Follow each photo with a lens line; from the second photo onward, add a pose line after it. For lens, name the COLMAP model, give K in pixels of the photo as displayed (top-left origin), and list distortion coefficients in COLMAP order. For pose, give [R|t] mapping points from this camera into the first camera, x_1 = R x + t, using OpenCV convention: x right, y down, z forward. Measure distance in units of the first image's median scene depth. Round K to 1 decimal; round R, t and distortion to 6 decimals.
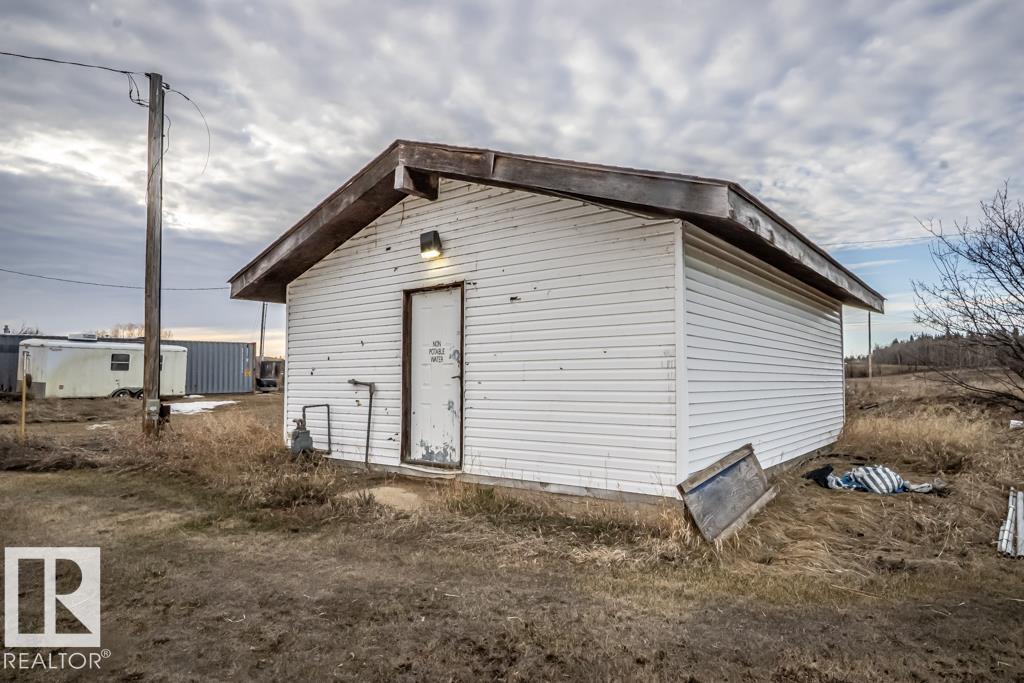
lens RADIAL K [[619.0, 0, 512.0], [0, 619.0, 341.5], [0, 0, 1]] dist [-0.000513, -0.000624]
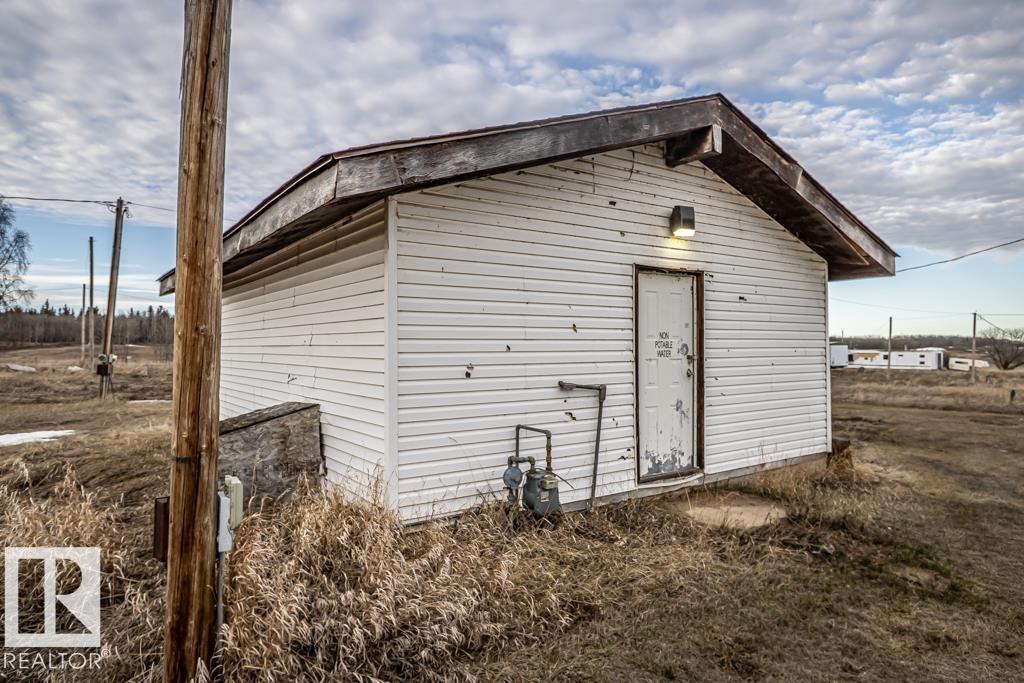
lens RADIAL K [[619.0, 0, 512.0], [0, 619.0, 341.5], [0, 0, 1]] dist [-0.000513, -0.000624]
pose [[0.285279, 0.016653, 0.958300, -0.995473], [-0.054033, 0.998538, -0.001267, 0.024117], [-0.956920, -0.051419, 0.285762, 0.948085]]
